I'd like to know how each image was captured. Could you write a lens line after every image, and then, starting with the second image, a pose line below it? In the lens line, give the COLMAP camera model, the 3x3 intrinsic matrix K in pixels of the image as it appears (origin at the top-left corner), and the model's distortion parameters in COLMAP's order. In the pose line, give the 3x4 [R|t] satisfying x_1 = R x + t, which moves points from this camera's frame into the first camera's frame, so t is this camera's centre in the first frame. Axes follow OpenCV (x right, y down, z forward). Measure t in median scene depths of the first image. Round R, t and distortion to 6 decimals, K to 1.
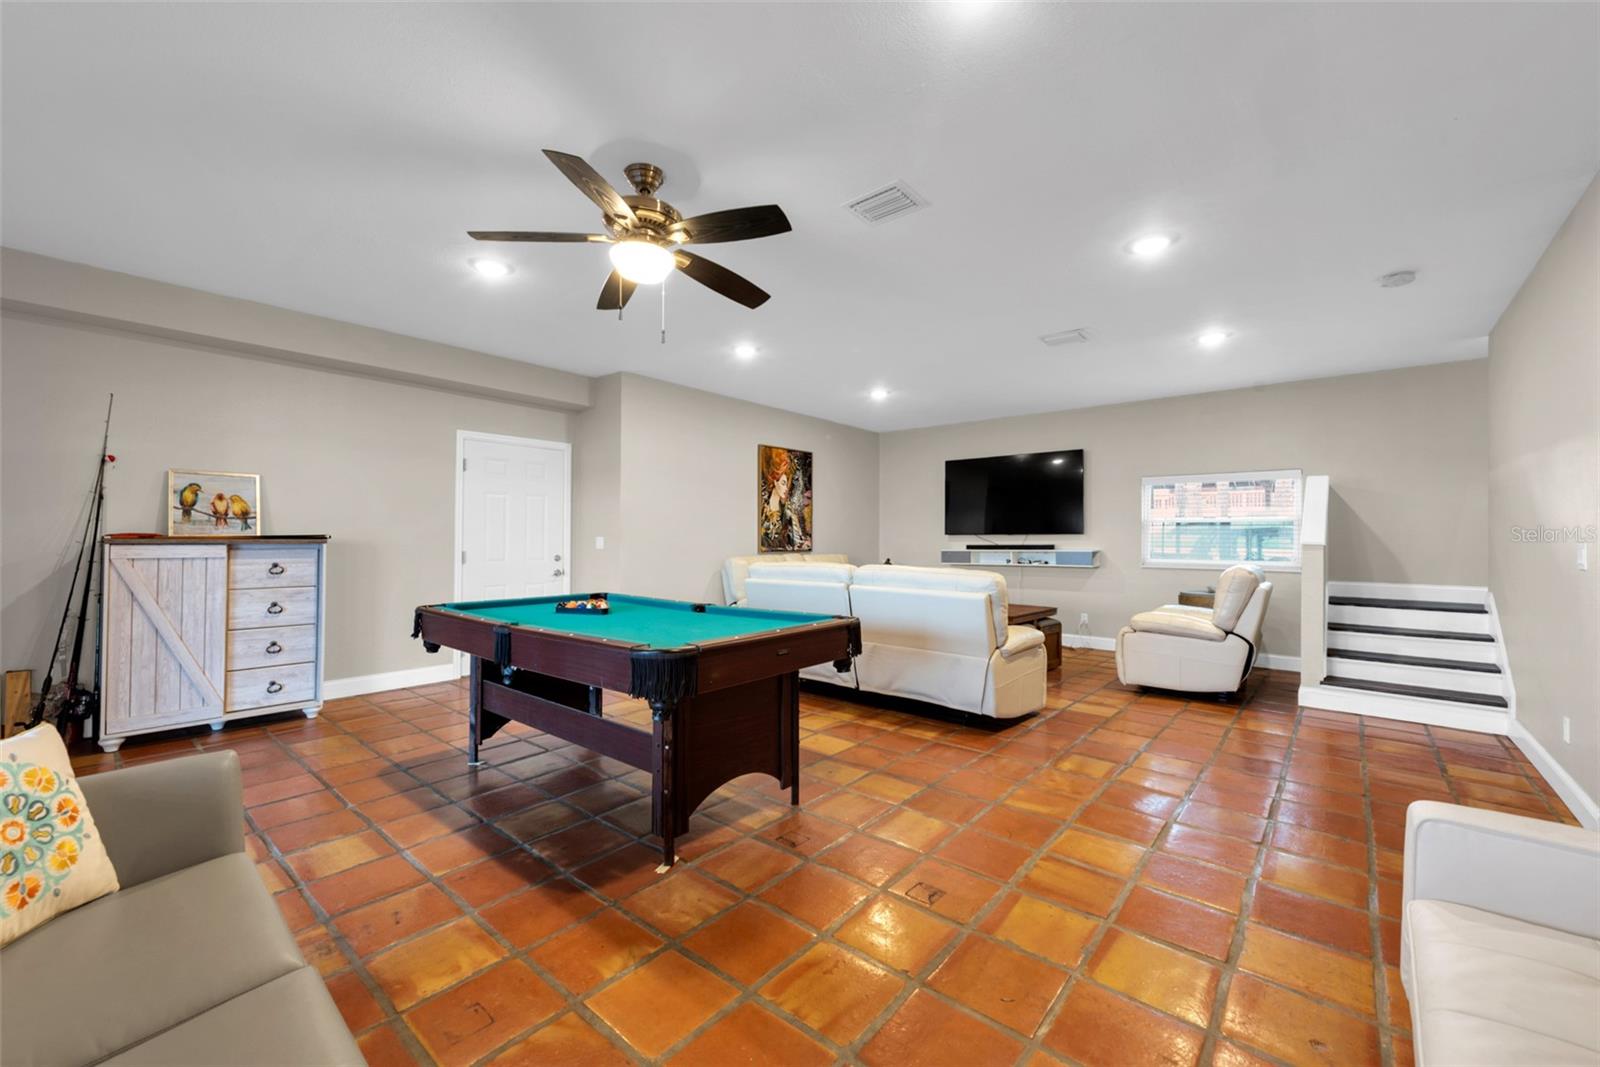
lens RADIAL K [[643.2, 0, 796.6], [0, 643.2, 531.9], [0, 0, 1]] dist [0.010506, 0.000091]
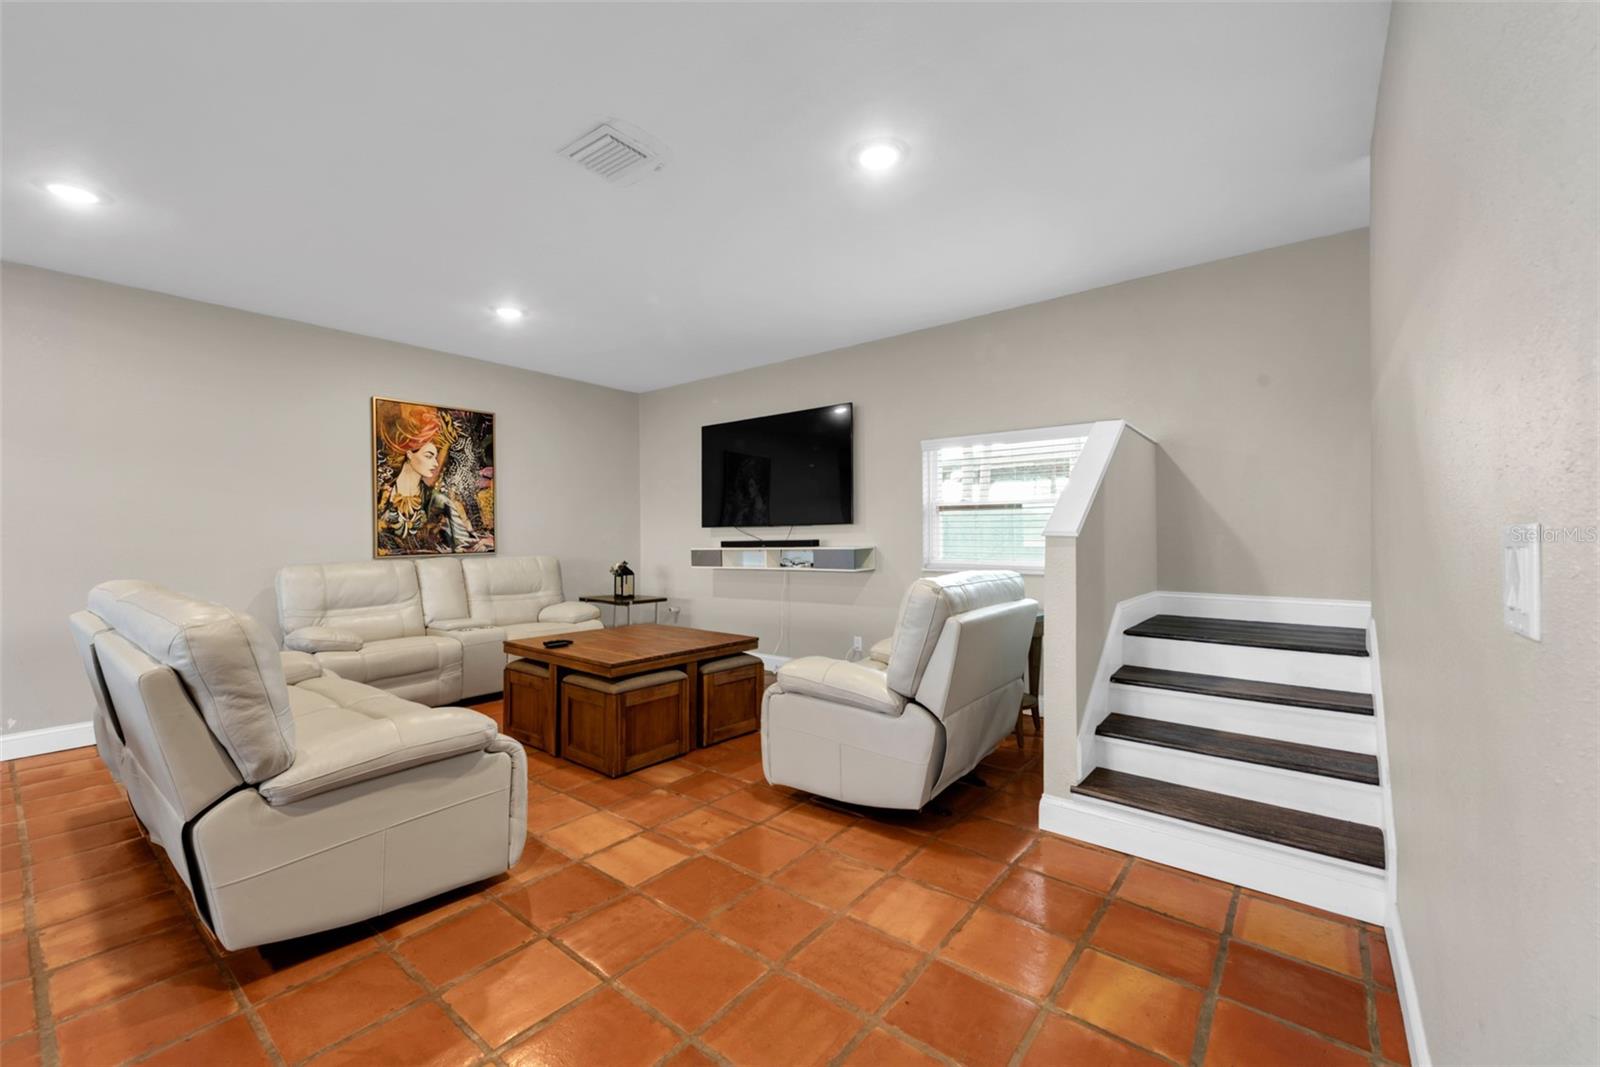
lens RADIAL K [[643.2, 0, 799.4], [0, 643.2, 535.7], [0, 0, 1]] dist [0.010506, 0.000091]
pose [[0.999352, -0.013137, 0.033497, 0.365287], [0.012659, 0.999816, 0.014431, 0.005361], [-0.033680, -0.013998, 0.999335, 0.302603]]
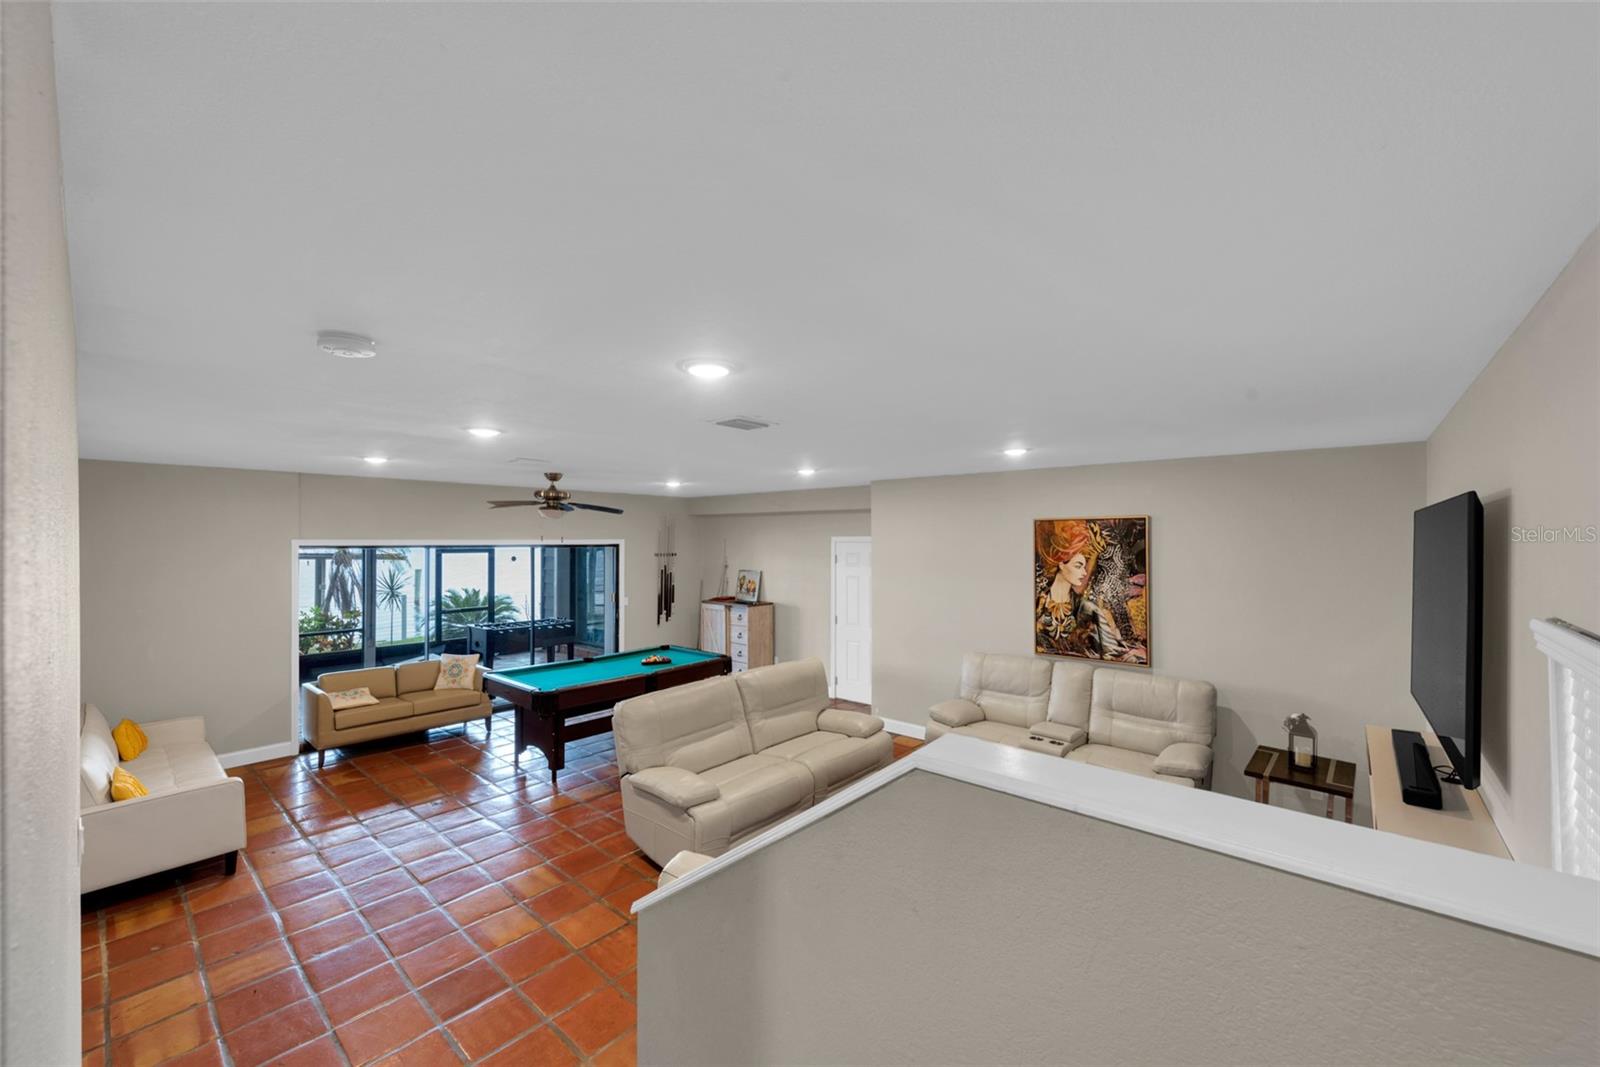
lens RADIAL K [[643.2, 0, 794.9], [0, 643.2, 531.3], [0, 0, 1]] dist [0.010506, 0.000091]
pose [[-0.038023, -0.016889, -0.999134, 0.763976], [0.008629, 0.999814, -0.017229, -0.109158], [0.999240, -0.009276, -0.037871, 0.725025]]
